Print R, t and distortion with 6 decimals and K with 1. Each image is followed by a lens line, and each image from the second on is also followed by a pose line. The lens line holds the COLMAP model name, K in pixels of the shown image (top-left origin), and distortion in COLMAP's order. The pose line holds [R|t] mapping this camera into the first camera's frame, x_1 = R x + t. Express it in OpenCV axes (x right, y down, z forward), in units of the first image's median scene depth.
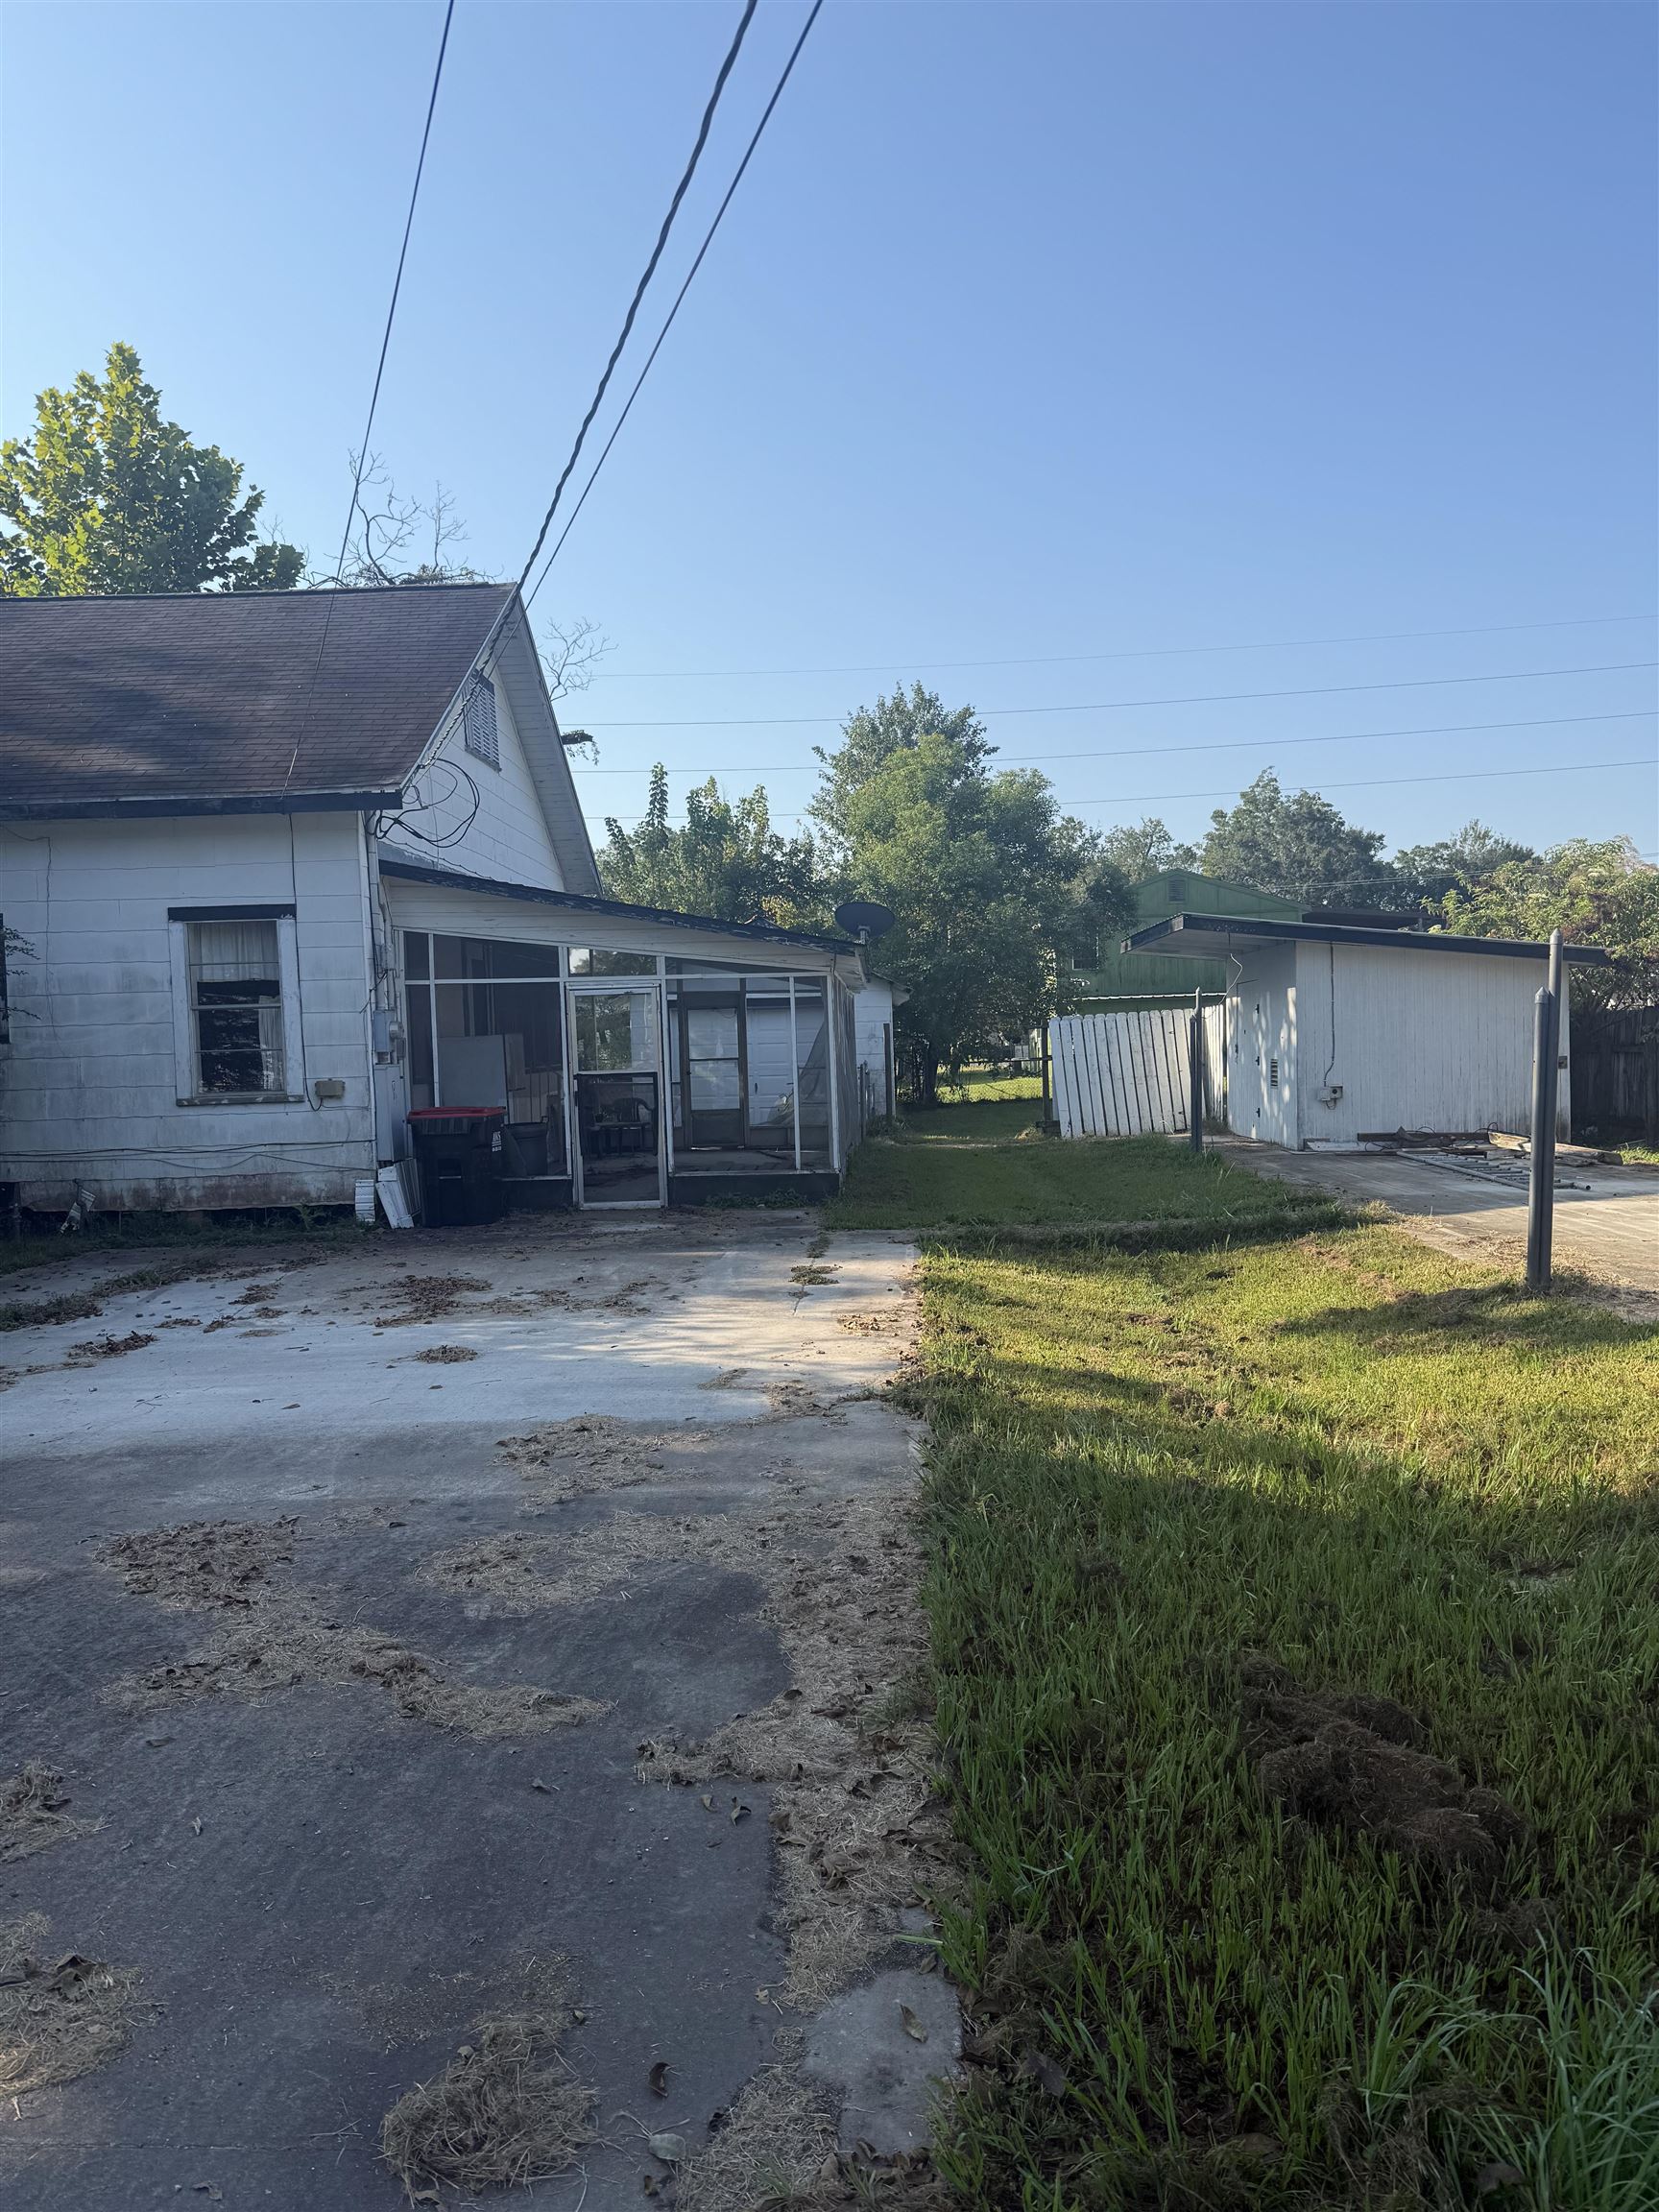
lens RADIAL K [[1544.6, 0, 838.8], [0, 1544.6, 1135.2], [0, 0, 1]] dist [0.108090, -0.177247]
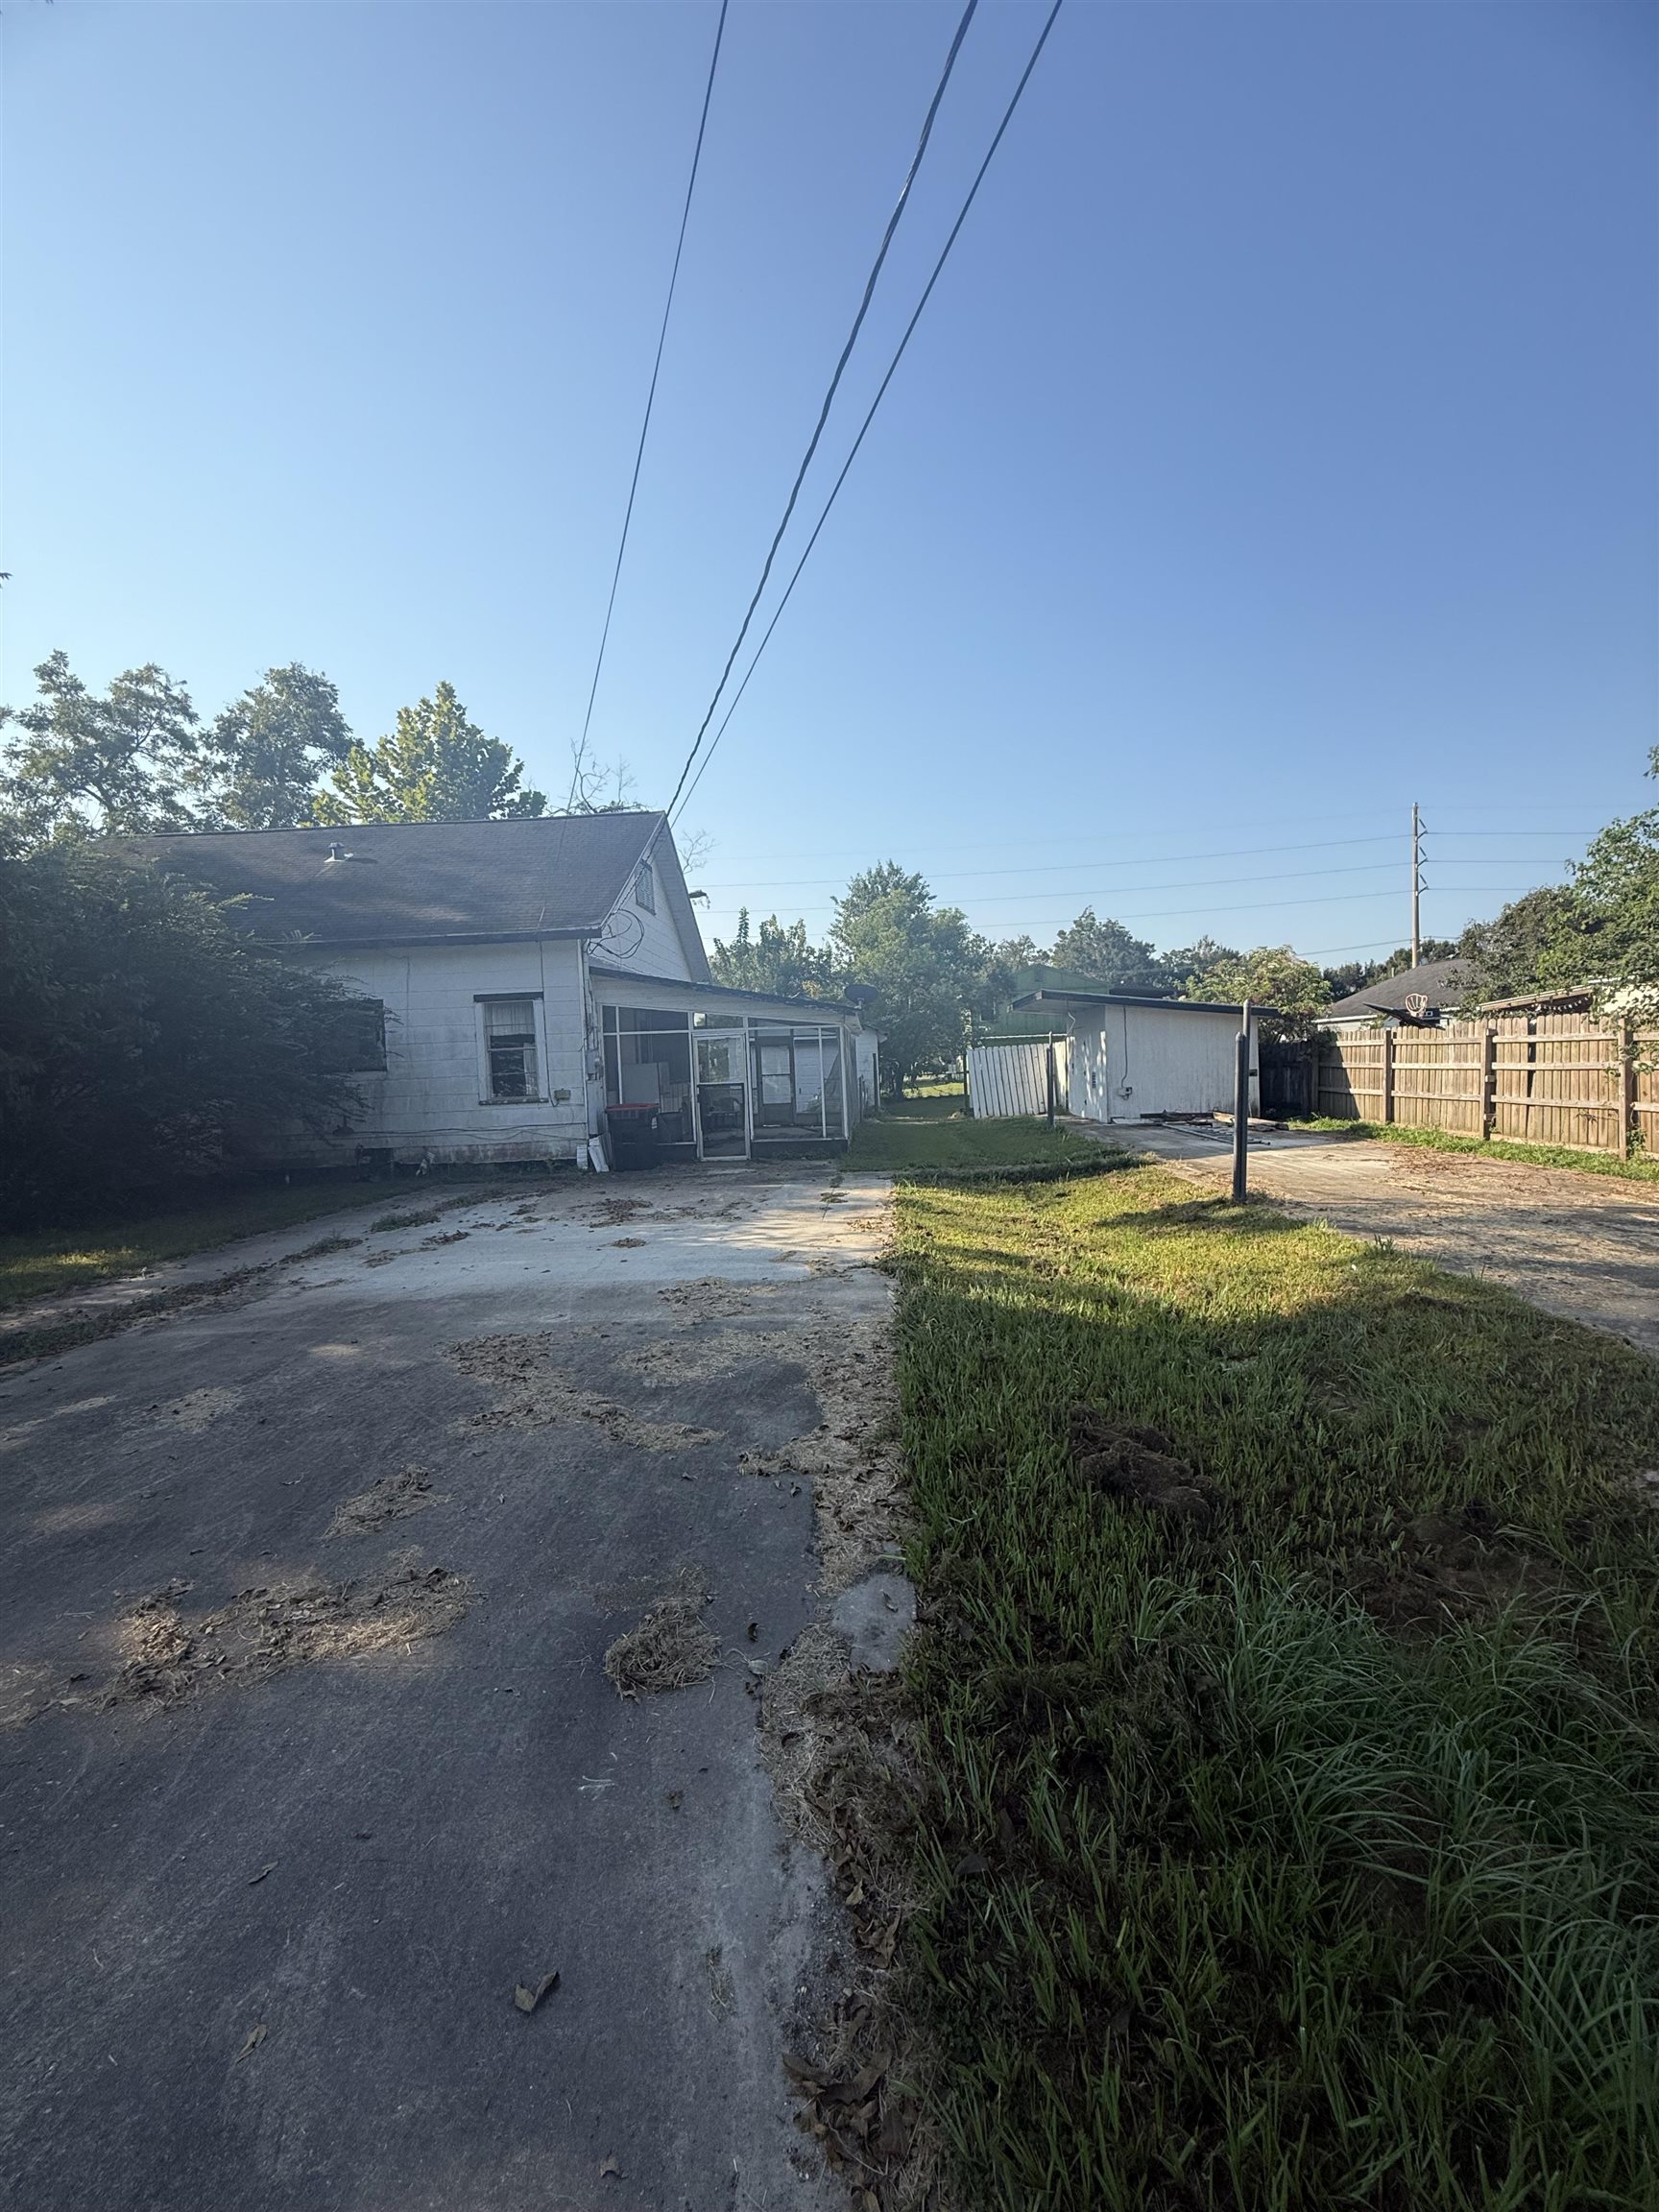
lens RADIAL K [[889.8, 0, 829.5], [0, 889.8, 1106.0], [0, 0, 1]] dist [0.000527, -0.000474]
pose [[0.999737, -0.010116, -0.020581, 0.001383], [0.009871, 0.999880, -0.011960, -0.002326], [0.020700, 0.011753, 0.999717, -0.021777]]
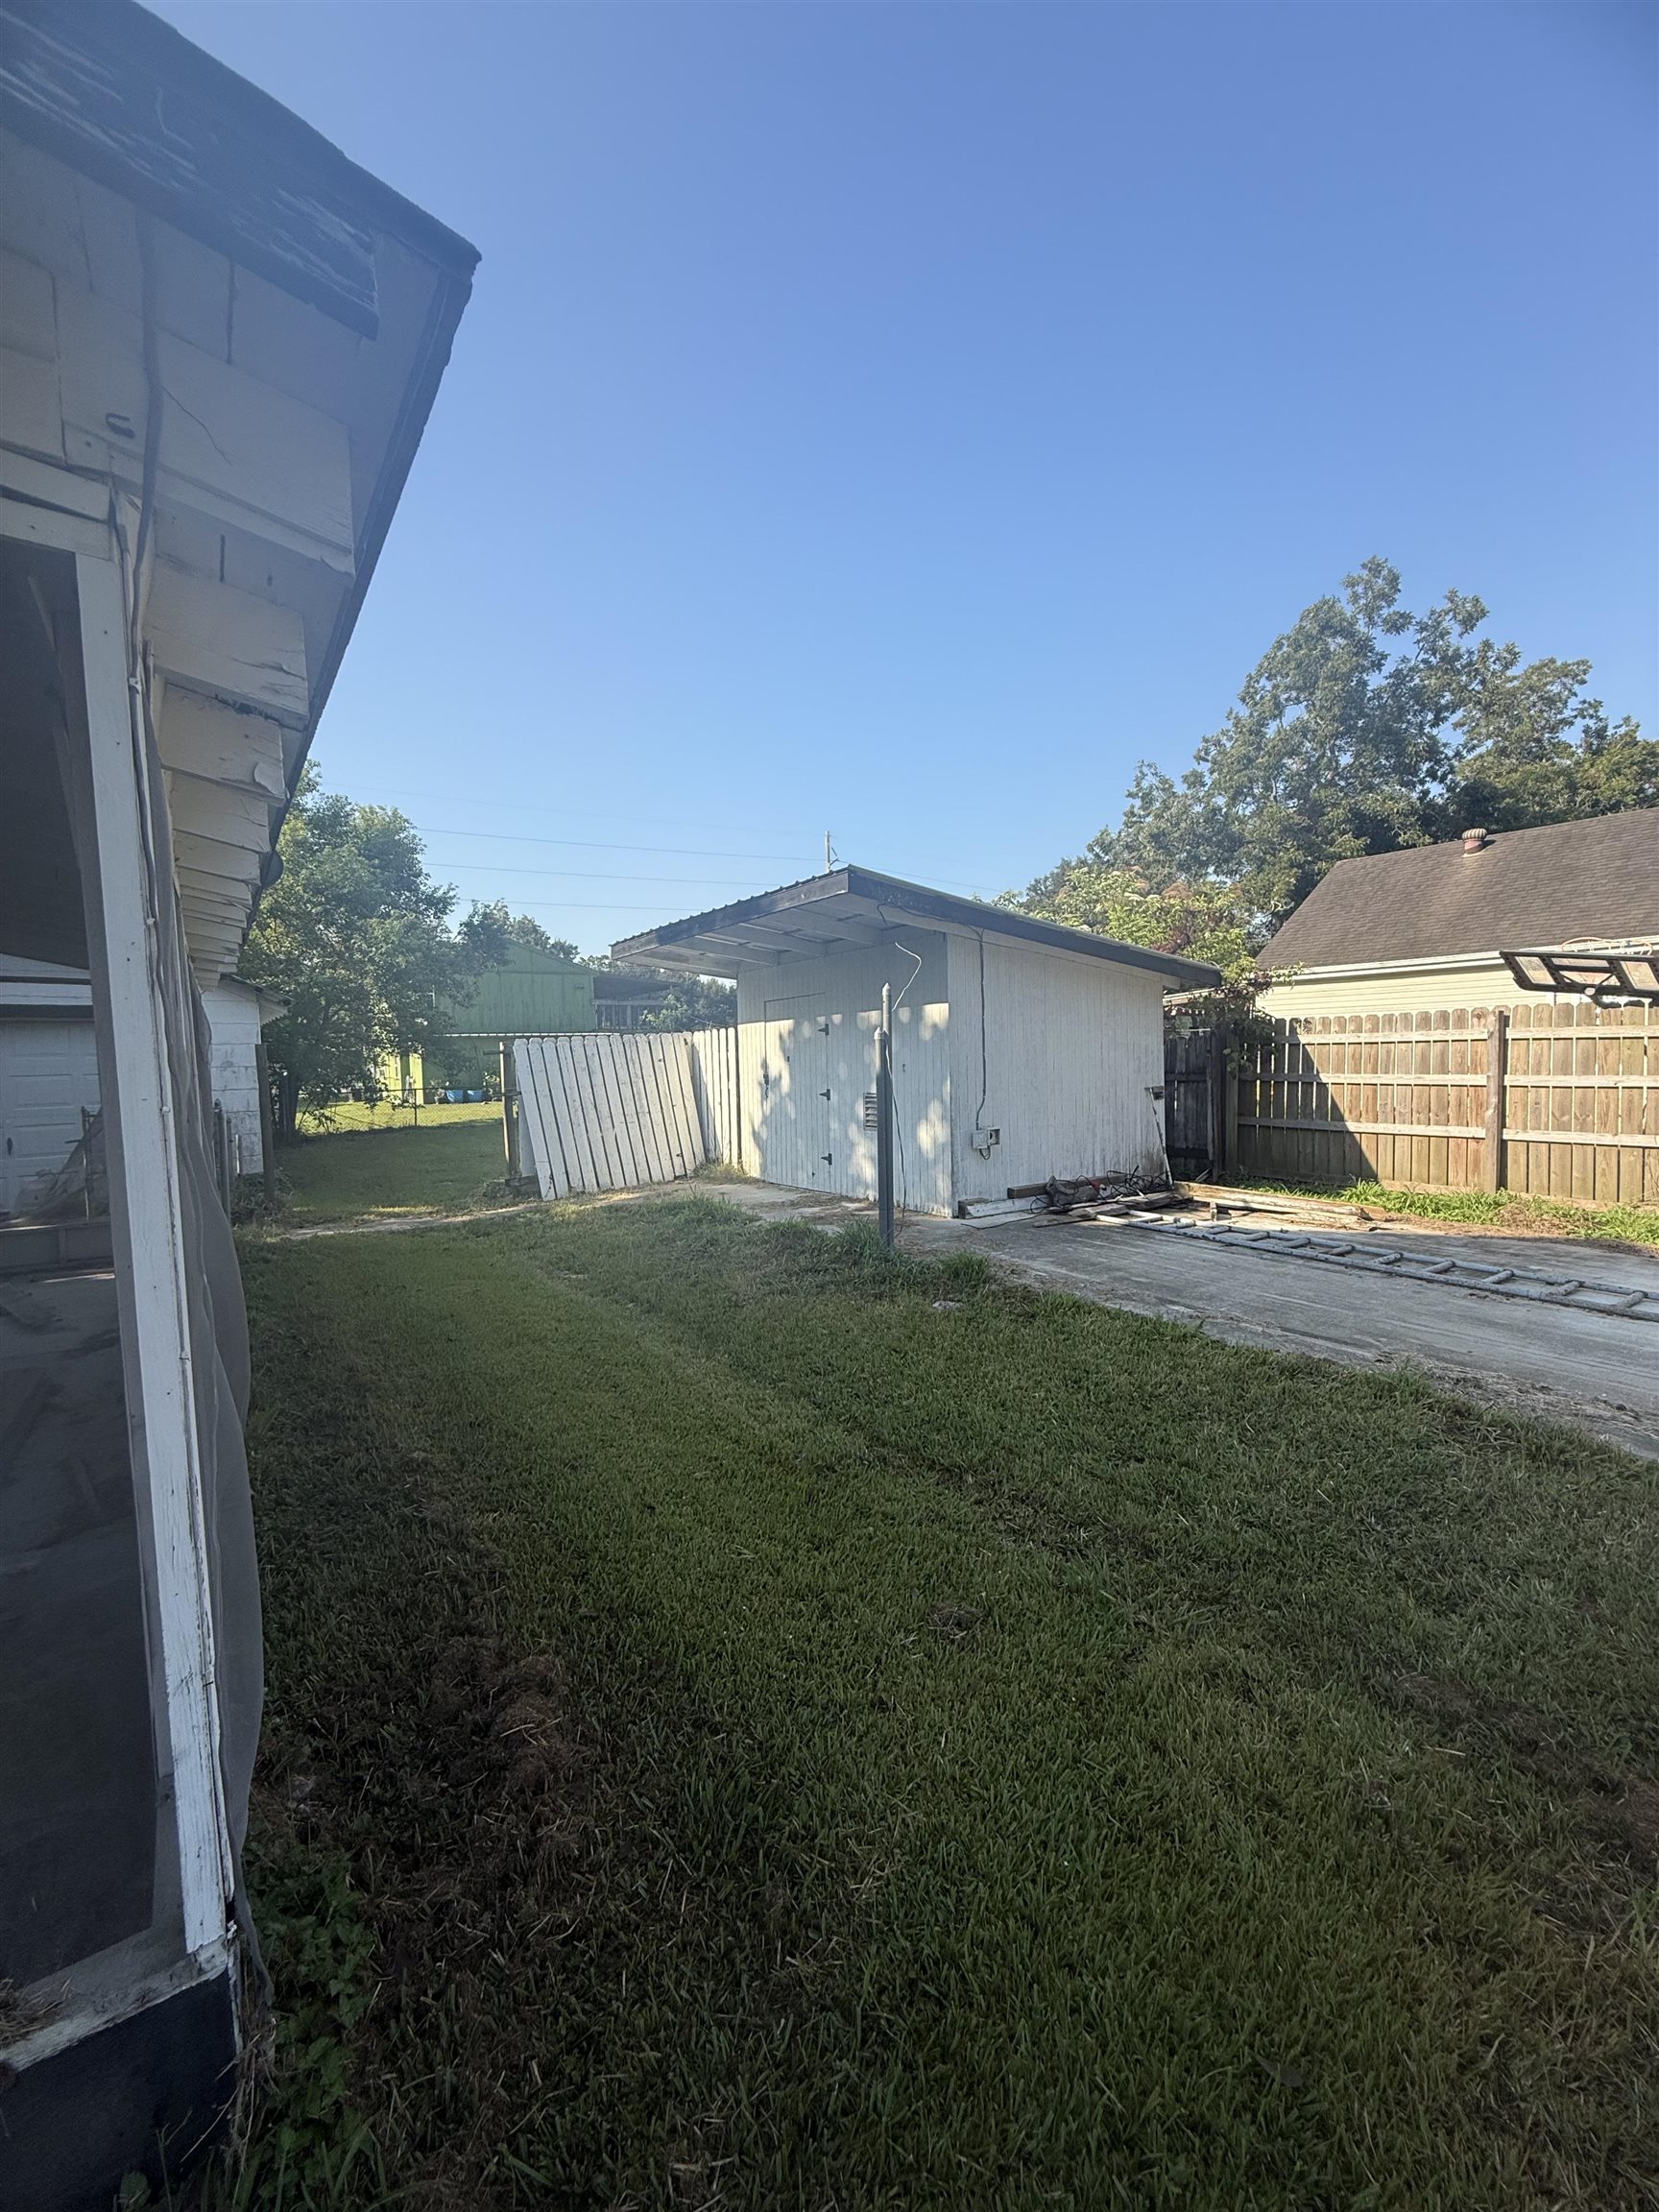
lens RADIAL K [[889.8, 0, 829.5], [0, 889.8, 1106.0], [0, 0, 1]] dist [0.000527, -0.000474]
pose [[0.801181, -0.027126, 0.597807, -0.002959], [0.040112, 0.999160, -0.008420, -0.062454], [-0.597077, 0.030726, 0.801596, 1.038078]]
